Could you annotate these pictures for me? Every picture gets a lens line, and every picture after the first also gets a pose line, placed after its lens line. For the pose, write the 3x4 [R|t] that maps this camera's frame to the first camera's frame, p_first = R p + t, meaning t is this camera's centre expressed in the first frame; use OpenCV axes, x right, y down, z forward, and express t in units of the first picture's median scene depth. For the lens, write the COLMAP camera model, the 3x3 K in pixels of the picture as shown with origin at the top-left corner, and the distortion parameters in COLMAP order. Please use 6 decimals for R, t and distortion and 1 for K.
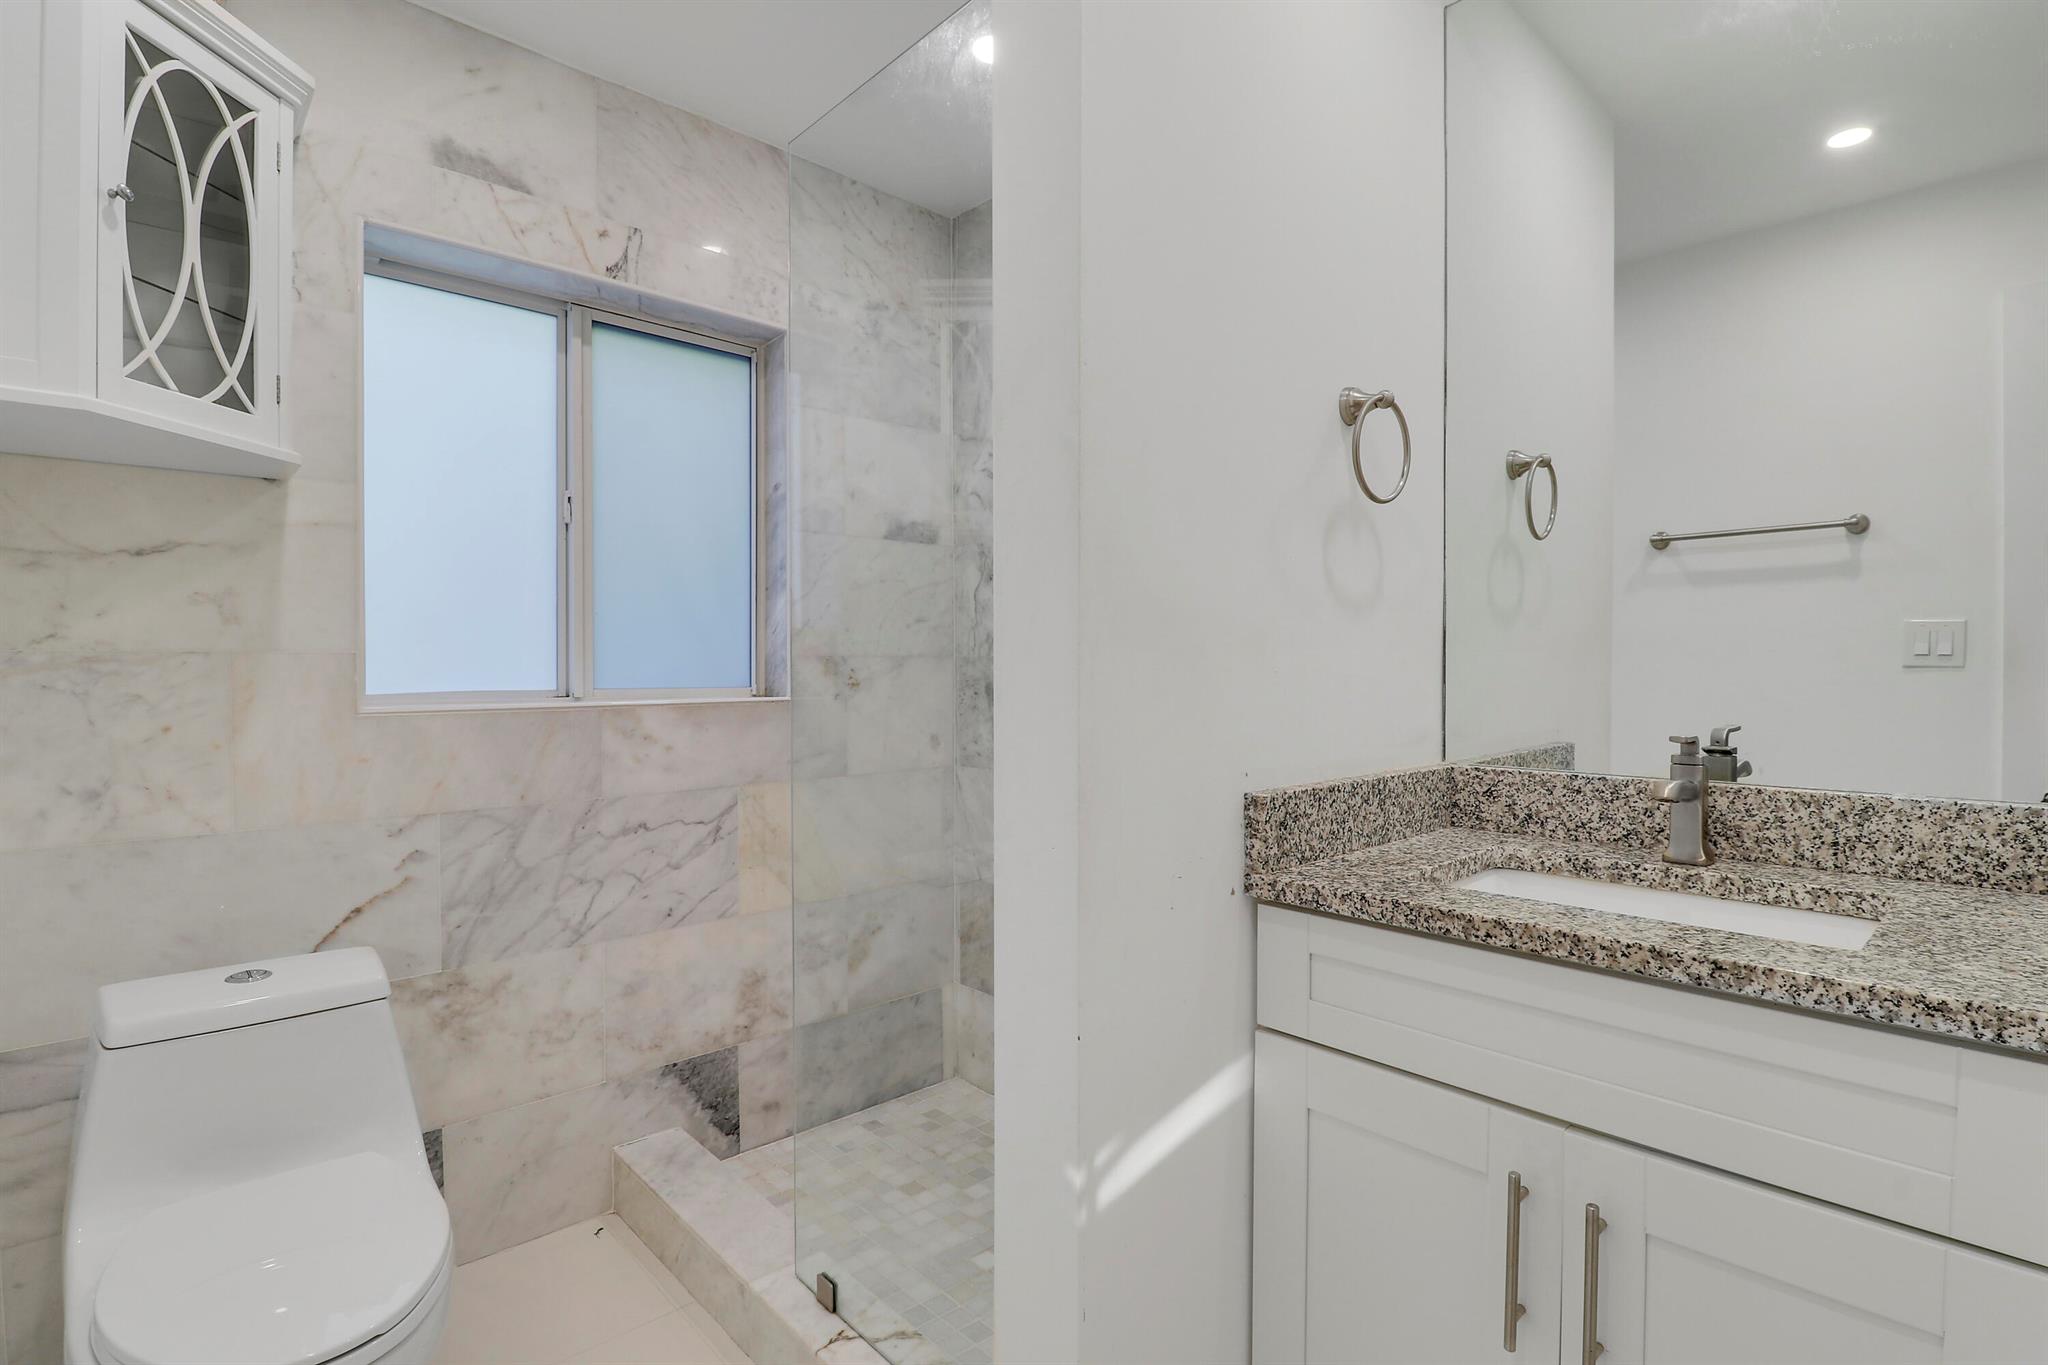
lens RADIAL K [[960.1, 0, 1024.0], [0, 960.1, 682.5], [0, 0, 1]] dist [-0.024812, -0.001690]
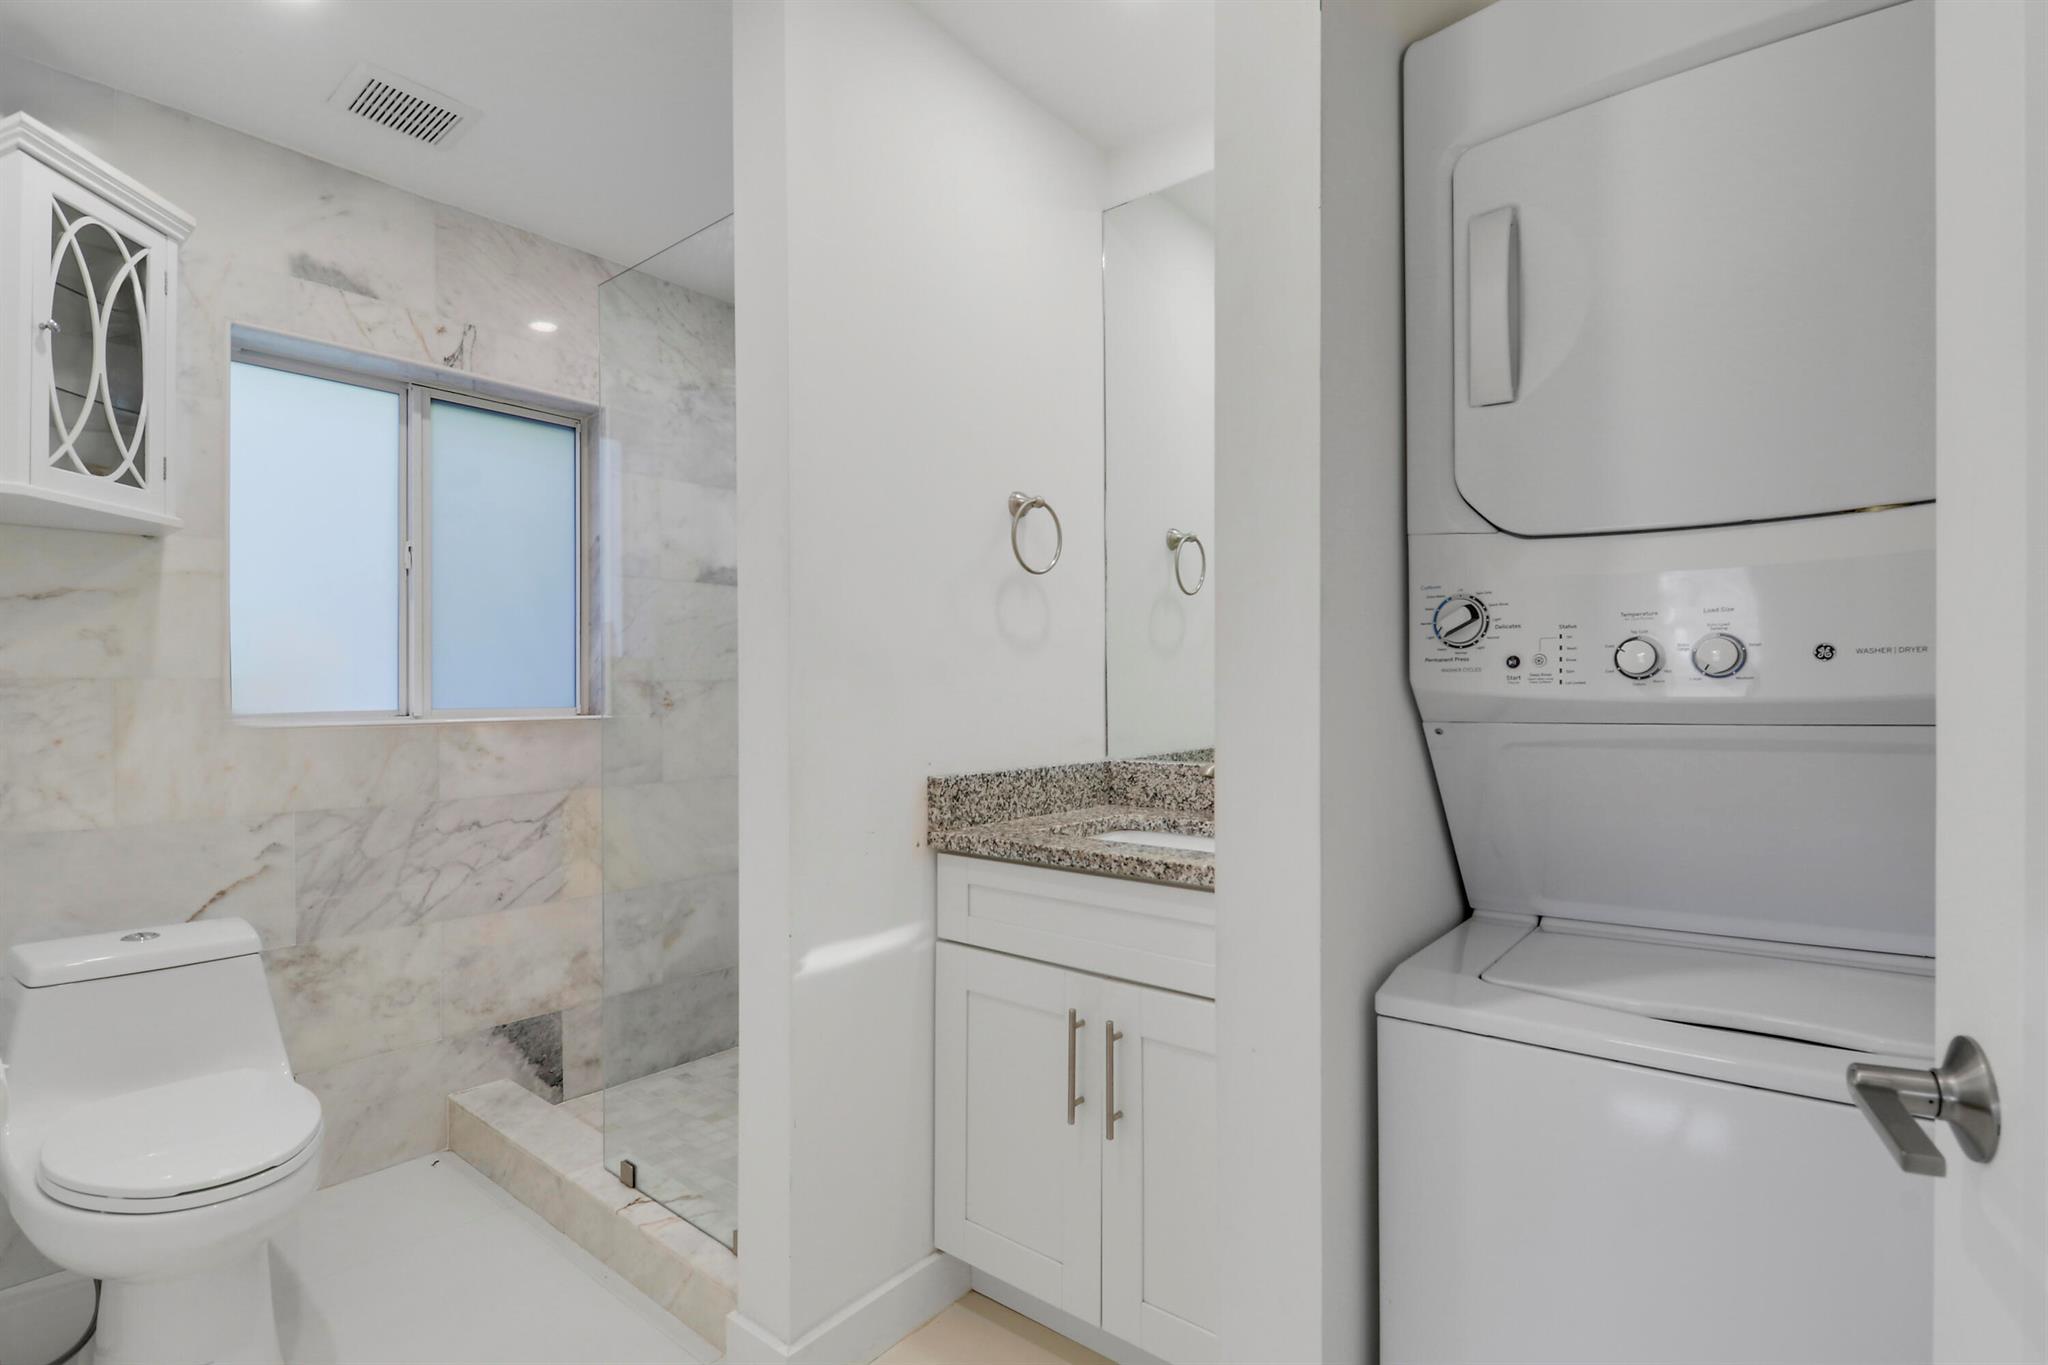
lens RADIAL K [[956.7, 0, 1035.1], [0, 956.7, 692.9], [0, 0, 1]] dist [-0.000458, -0.013546]
pose [[0.988368, -0.003208, 0.152046, 0.132989], [0.005254, 0.999901, -0.013062, 0.007539], [-0.151989, 0.013709, 0.988287, -0.347035]]
